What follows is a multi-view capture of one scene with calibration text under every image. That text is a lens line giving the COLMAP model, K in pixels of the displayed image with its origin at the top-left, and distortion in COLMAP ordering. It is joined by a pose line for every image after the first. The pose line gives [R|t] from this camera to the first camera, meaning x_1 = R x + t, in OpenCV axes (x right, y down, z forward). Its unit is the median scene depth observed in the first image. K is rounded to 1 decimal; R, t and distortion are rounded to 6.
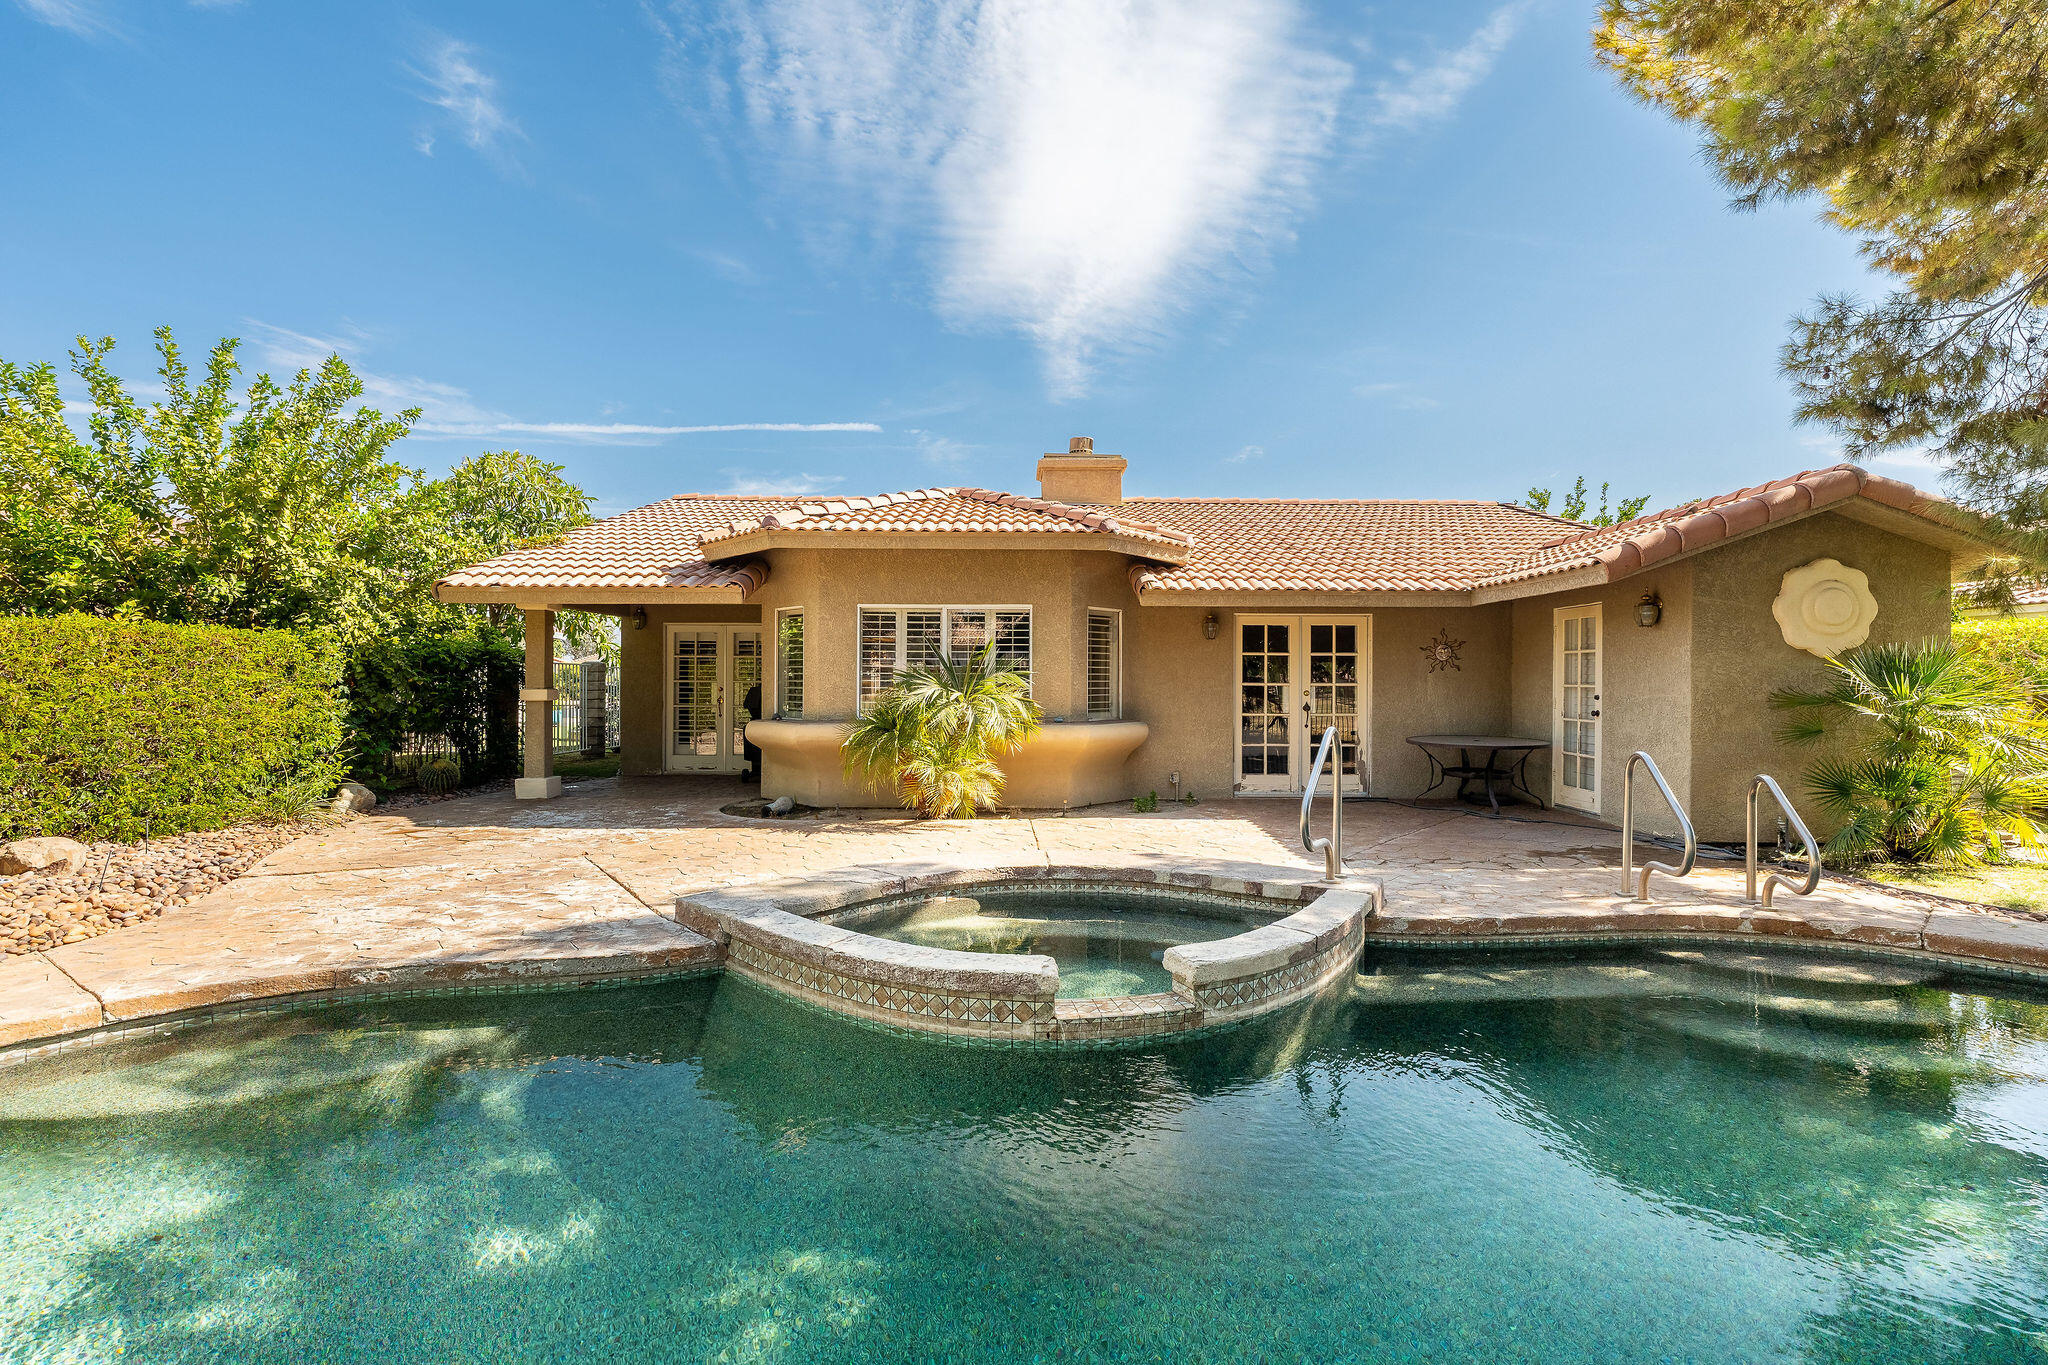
lens RADIAL K [[924.7, 0, 1024.0], [0, 924.7, 682.5], [0, 0, 1]] dist [-0.010278, -0.000333]
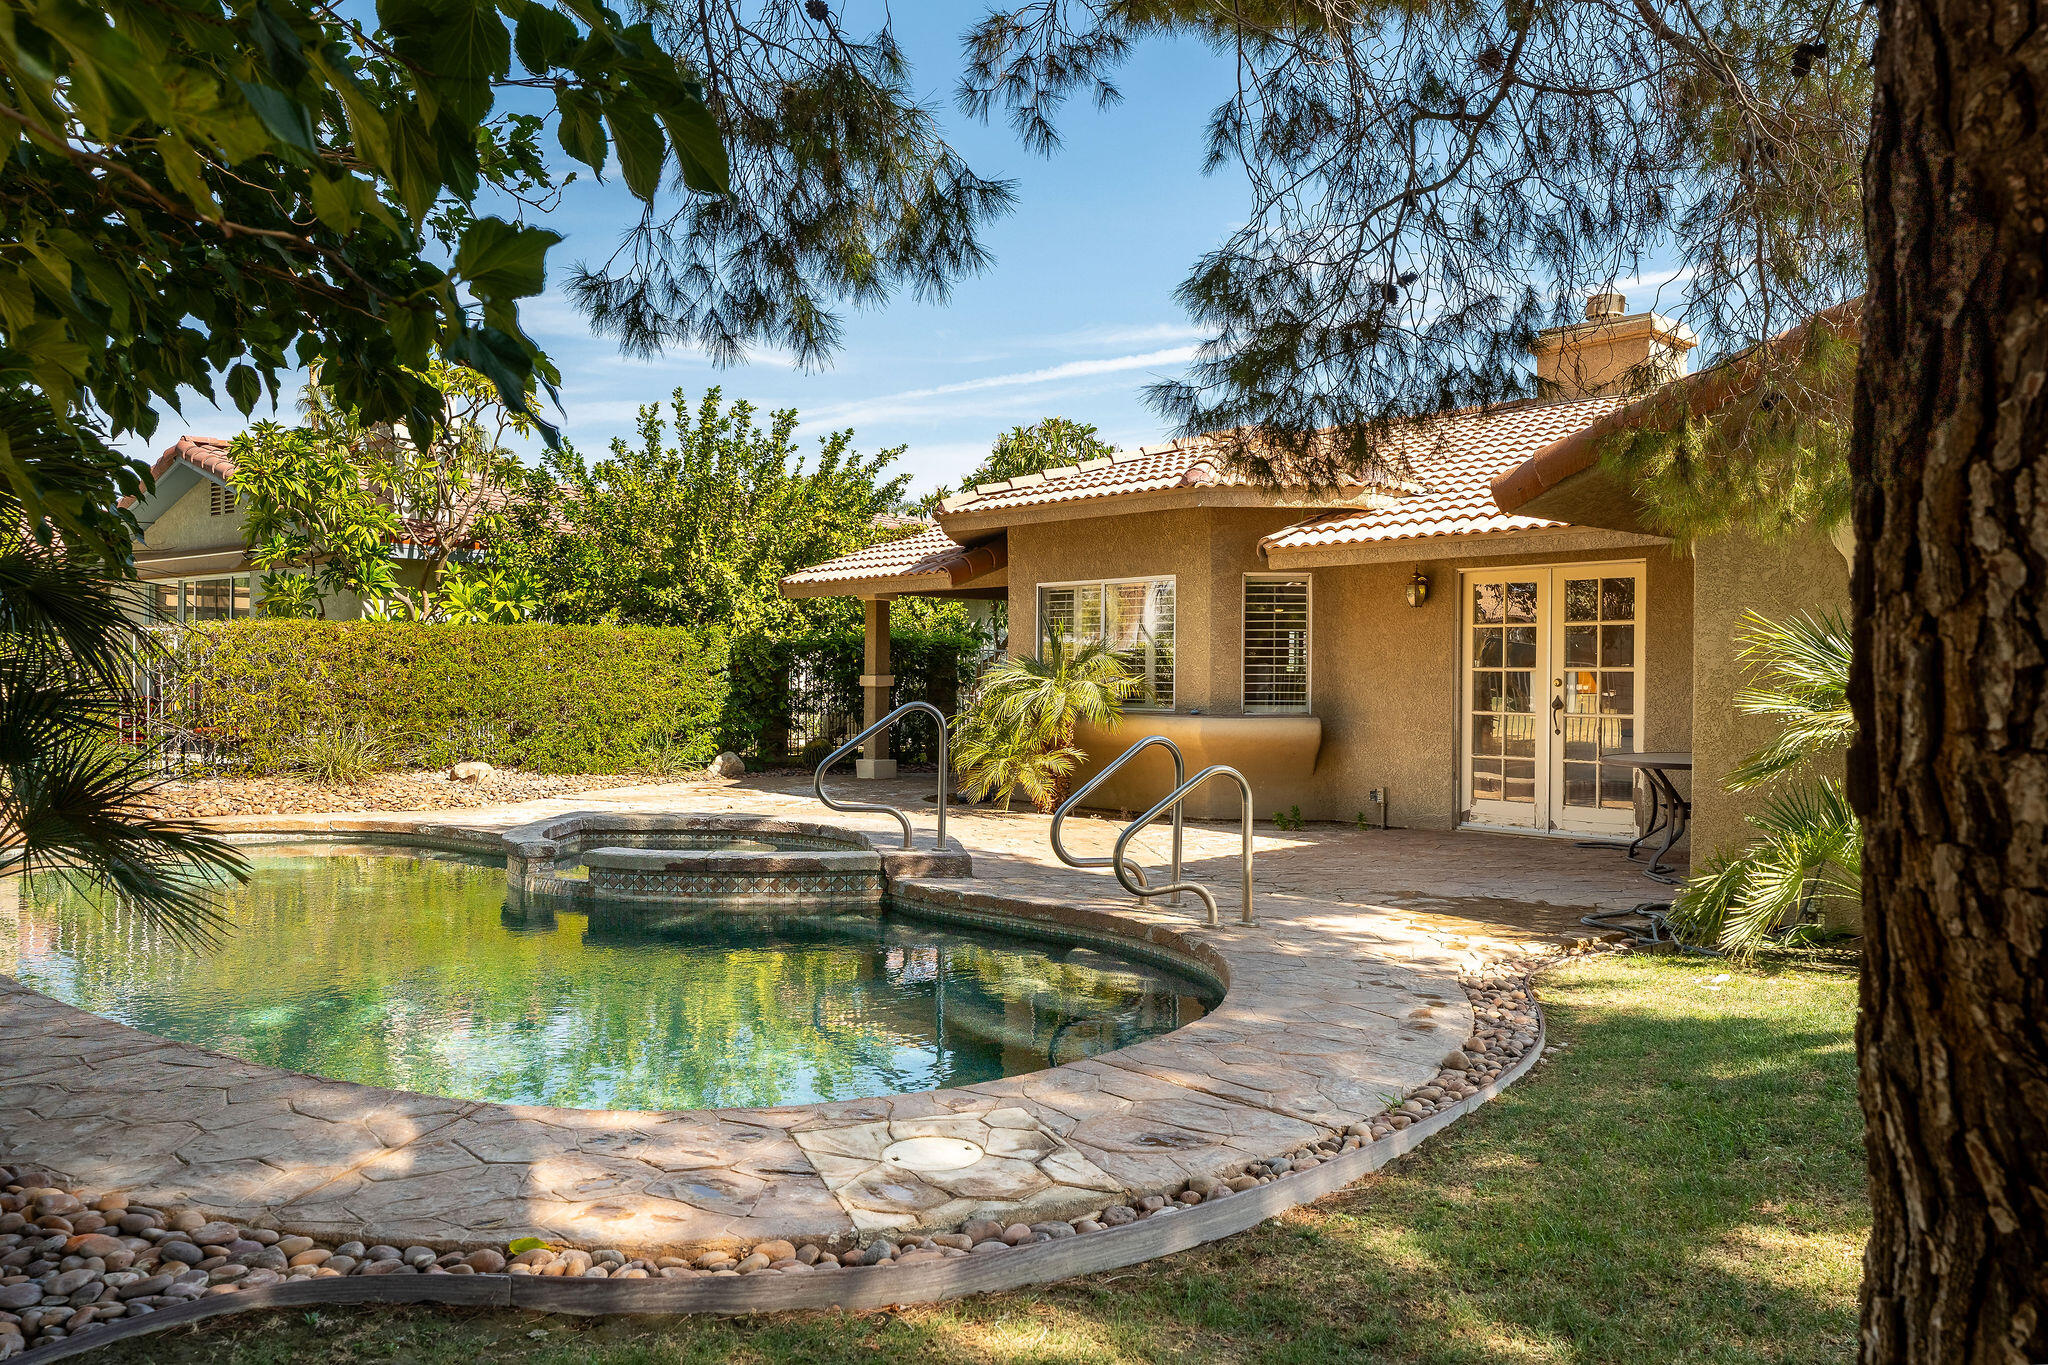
lens RADIAL K [[1532.1, 0, 1024.0], [0, 1532.1, 682.5], [0, 0, 1]] dist [0.000233, 0.000080]
pose [[0.653289, 0.003648, -0.757100, 1.043964], [-0.006209, 0.999981, -0.000539, 0.016839], [0.757083, 0.005053, 0.653299, -0.020402]]
